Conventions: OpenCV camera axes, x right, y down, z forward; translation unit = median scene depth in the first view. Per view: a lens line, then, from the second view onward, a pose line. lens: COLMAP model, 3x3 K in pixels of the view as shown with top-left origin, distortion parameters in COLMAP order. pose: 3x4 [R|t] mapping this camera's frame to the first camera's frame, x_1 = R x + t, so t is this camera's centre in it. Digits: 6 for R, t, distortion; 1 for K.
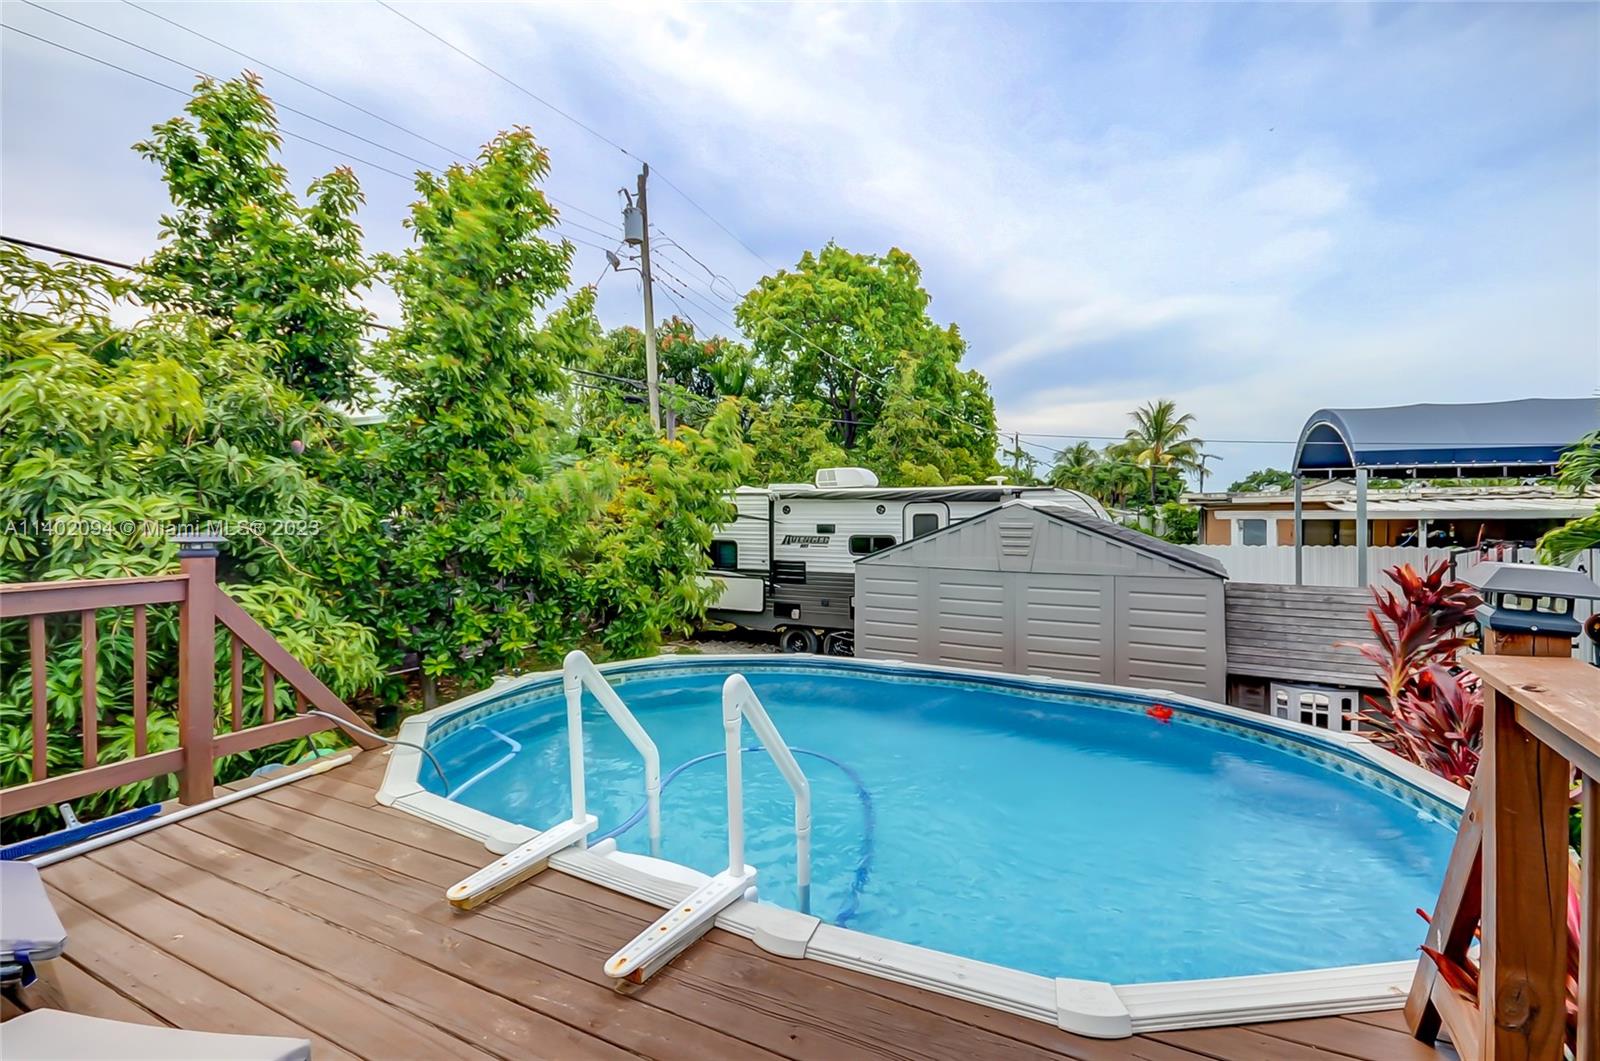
lens RADIAL K [[716.3, 0, 829.3], [0, 716.3, 501.5], [0, 0, 1]] dist [0.007265, -0.001777]
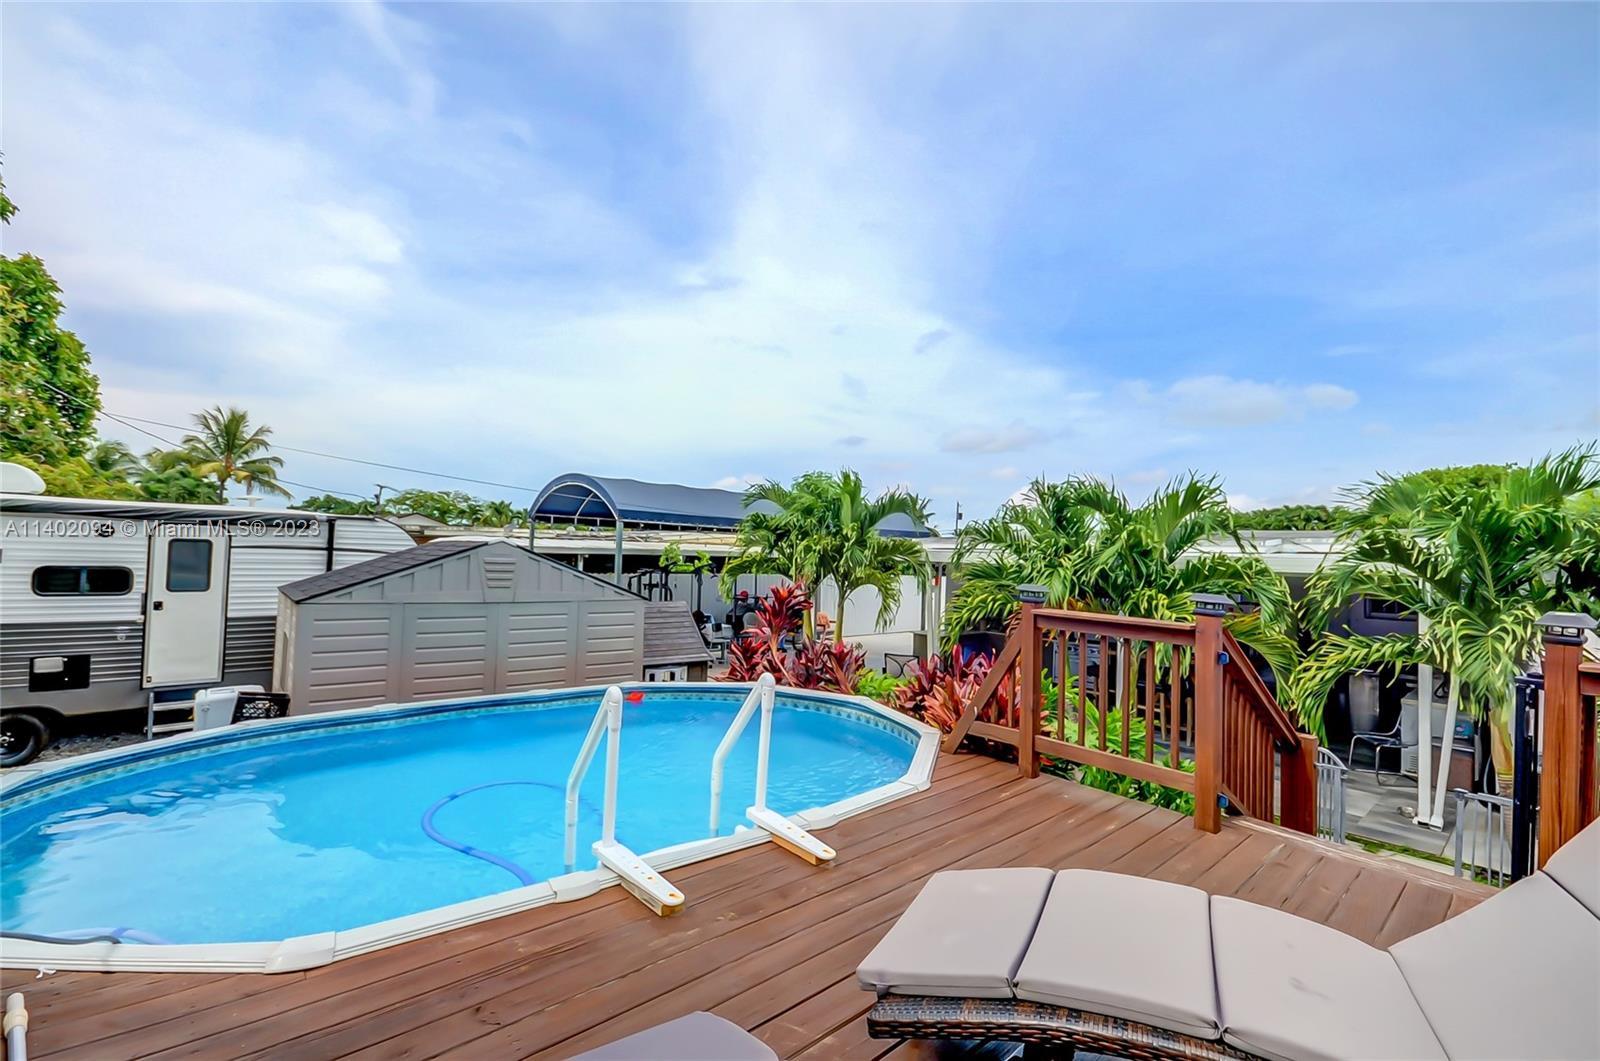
lens RADIAL K [[716.3, 0, 804.1], [0, 716.3, 533.2], [0, 0, 1]] dist [0.007265, -0.001777]
pose [[0.354196, 0.040493, 0.934294, -0.352161], [-0.049468, 0.998475, -0.024521, -0.002565], [-0.933862, -0.037532, 0.355658, 0.100482]]
